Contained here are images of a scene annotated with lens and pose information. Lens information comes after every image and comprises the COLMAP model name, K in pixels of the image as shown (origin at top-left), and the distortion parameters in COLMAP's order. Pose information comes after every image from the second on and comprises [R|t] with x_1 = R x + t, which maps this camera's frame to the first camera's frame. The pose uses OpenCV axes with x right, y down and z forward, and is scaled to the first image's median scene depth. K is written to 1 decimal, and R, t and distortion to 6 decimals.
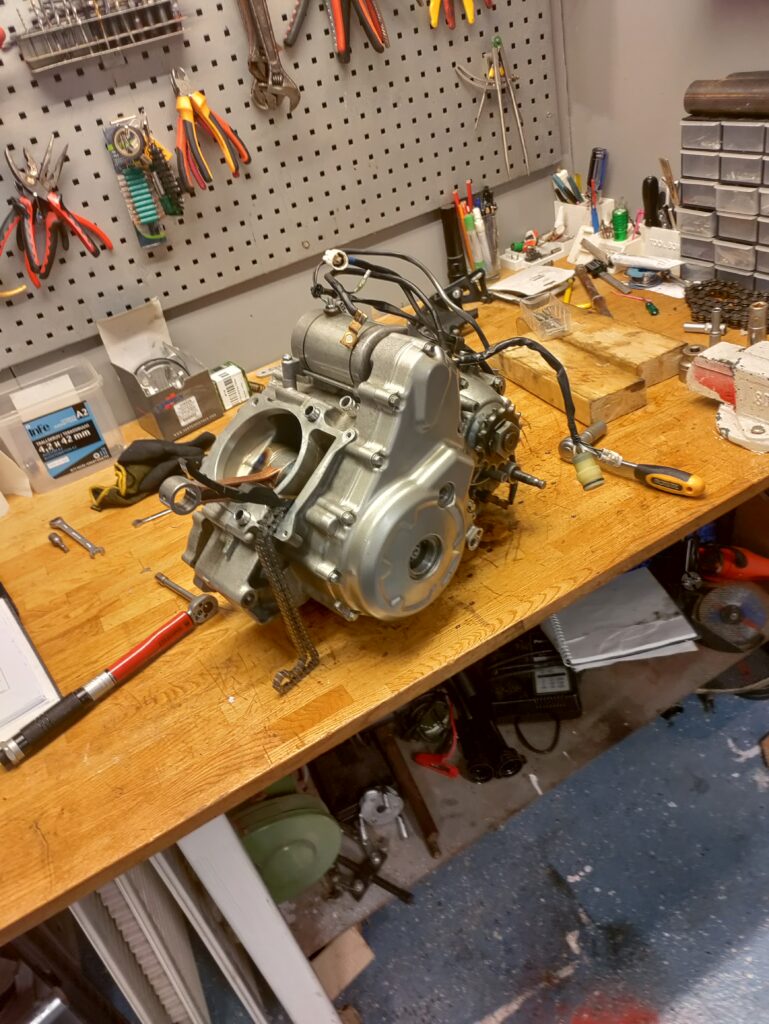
lens RADIAL K [[749.1, 0, 388.8], [0, 749.1, 508.0], [0, 0, 1]] dist [0.072012, -0.109827]
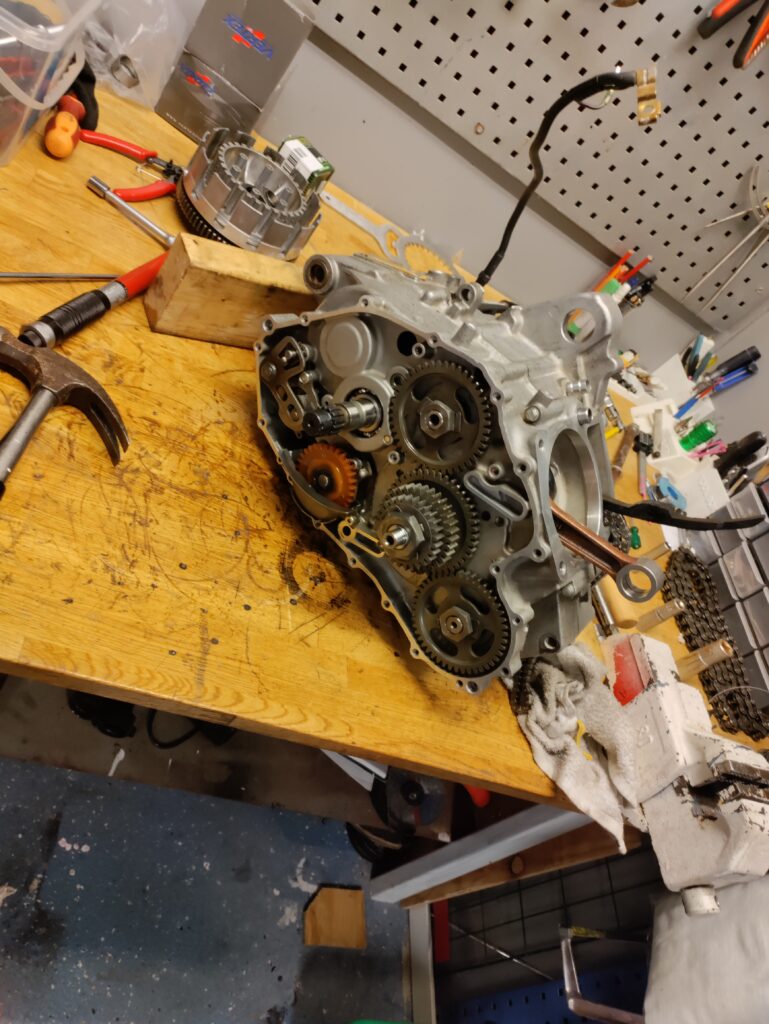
lens RADIAL K [[760.1, 0, 384.5], [0, 760.1, 512.0], [0, 0, 1]] dist [0.036075, -0.040397]
pose [[0.586889, 0.781685, 0.211020, -0.026549], [-0.802308, 0.596516, 0.021693, -0.055407], [-0.108919, -0.182034, 0.977241, 0.176802]]
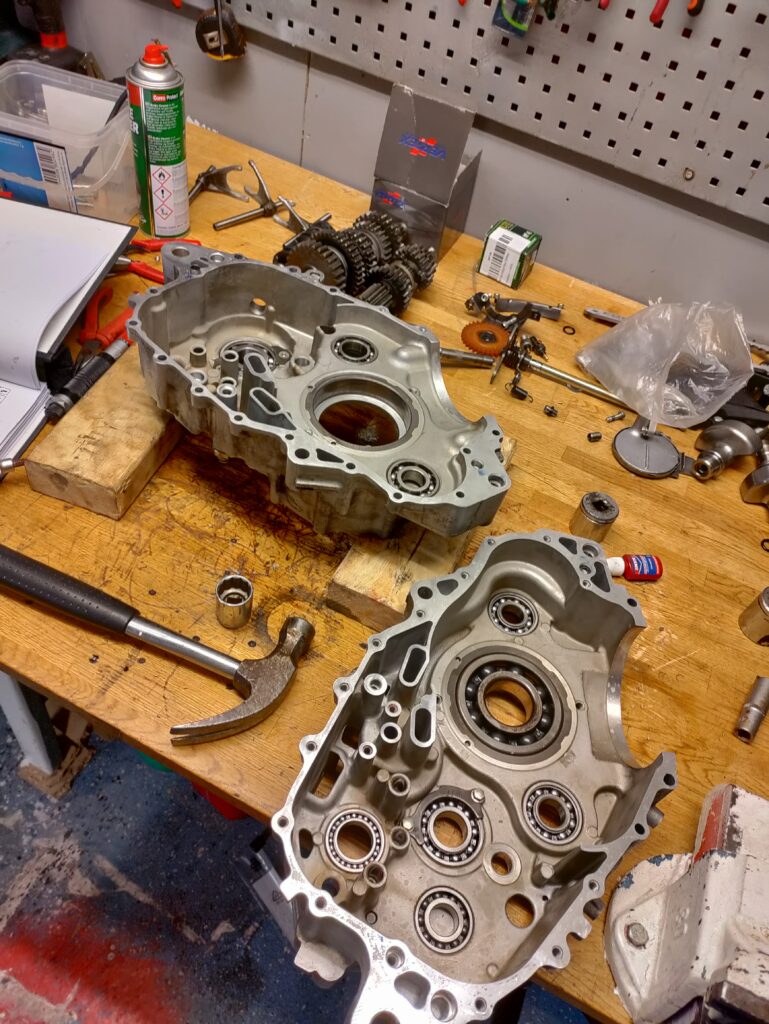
lens RADIAL K [[766.6, 0, 381.9], [0, 766.6, 514.6], [0, 0, 1]] dist [-0.008533, 0.000001]
pose [[0.507717, 0.808299, -0.298121, 0.207302], [-0.692705, 0.588751, 0.416571, -0.271348], [0.512233, -0.004990, 0.858832, 0.275340]]
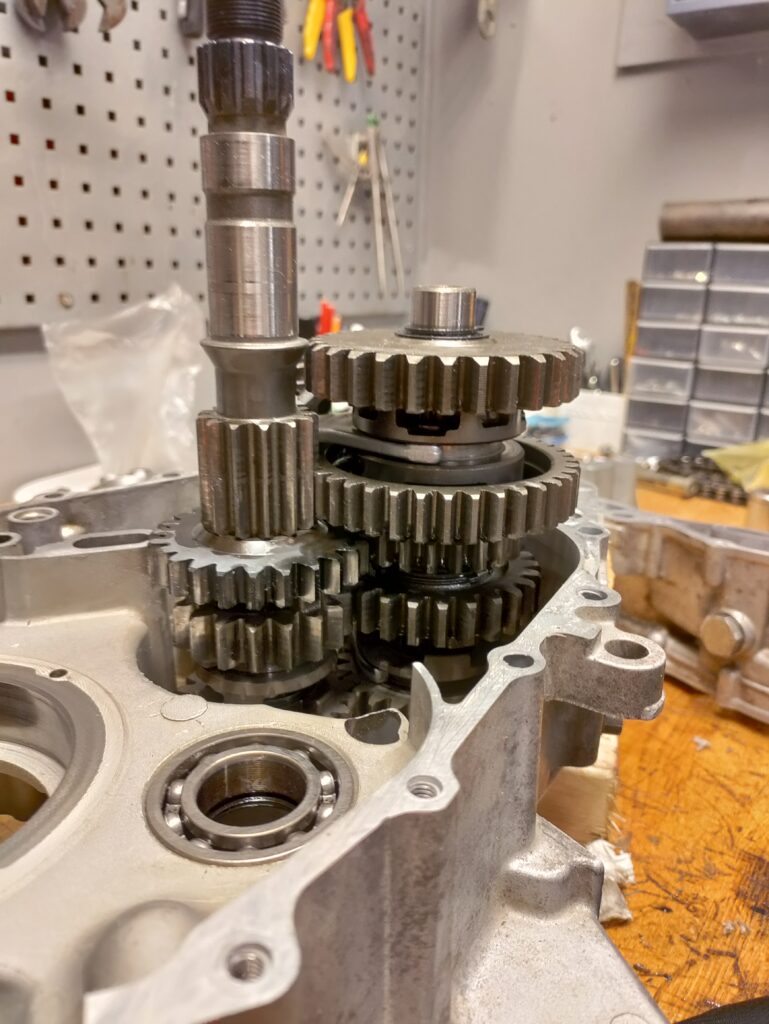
lens RADIAL K [[768.4, 0, 378.0], [0, 768.4, 507.0], [0, 0, 1]] dist [0.021860, -0.023889]
pose [[0.896645, 0.111102, 0.428584, -0.133220], [0.040580, 0.943307, -0.329431, -0.025761], [-0.440887, 0.312774, 0.841303, 0.507545]]
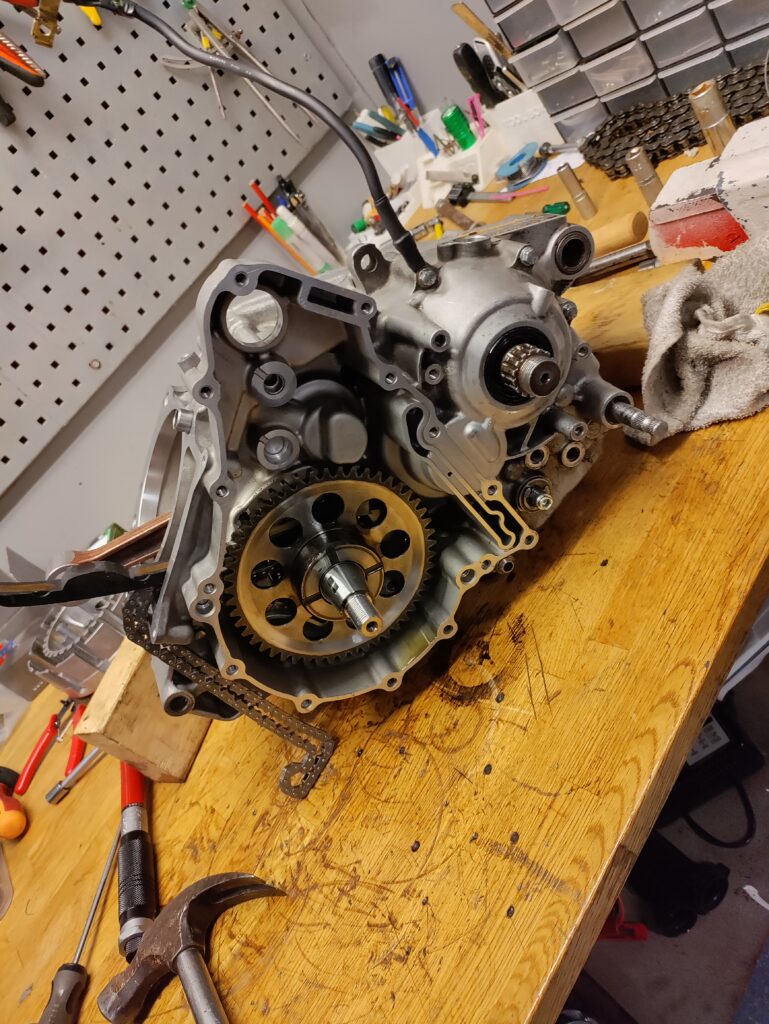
lens RADIAL K [[768.4, 0, 378.0], [0, 768.4, 507.0], [0, 0, 1]] dist [0.021860, -0.023889]
pose [[0.871030, -0.489389, -0.042492, 0.096595], [0.486283, 0.871272, -0.066445, -0.045121], [0.069540, 0.037213, 0.996885, 0.283672]]
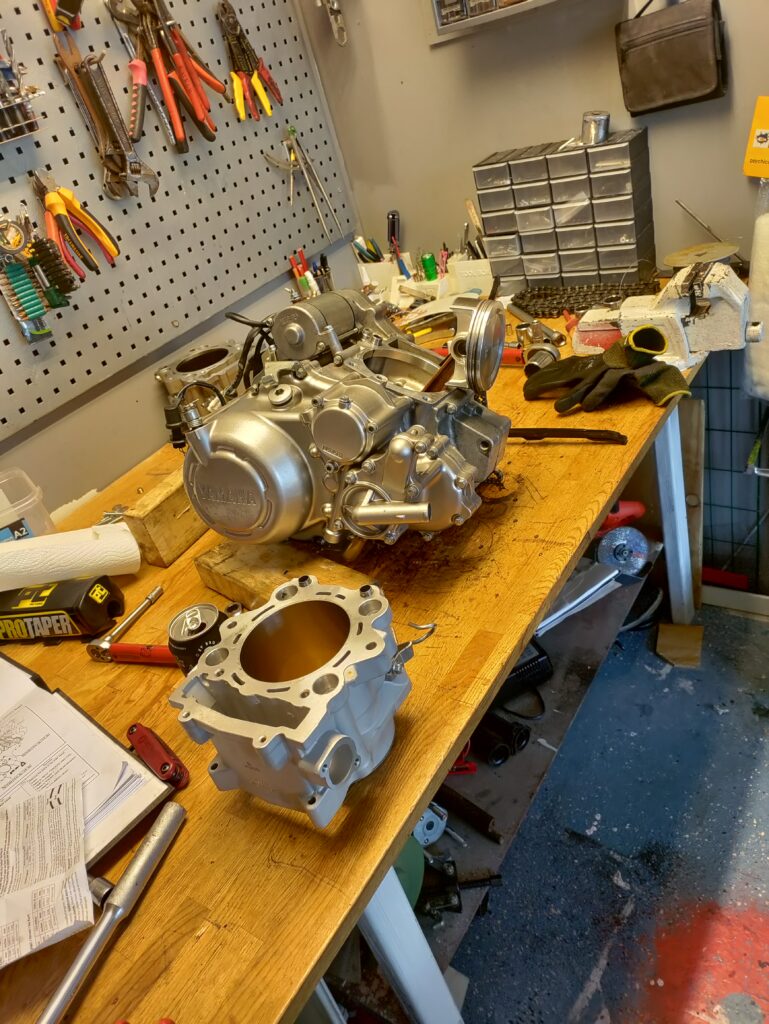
lens RADIAL K [[743.3, 0, 388.0], [0, 743.3, 505.6], [0, 0, 1]] dist [0.086104, -0.137129]
pose [[0.898470, -0.259750, 0.353952, -0.282369], [0.311155, 0.945501, -0.095974, 0.072936], [-0.309732, 0.196364, 0.930326, 0.013862]]
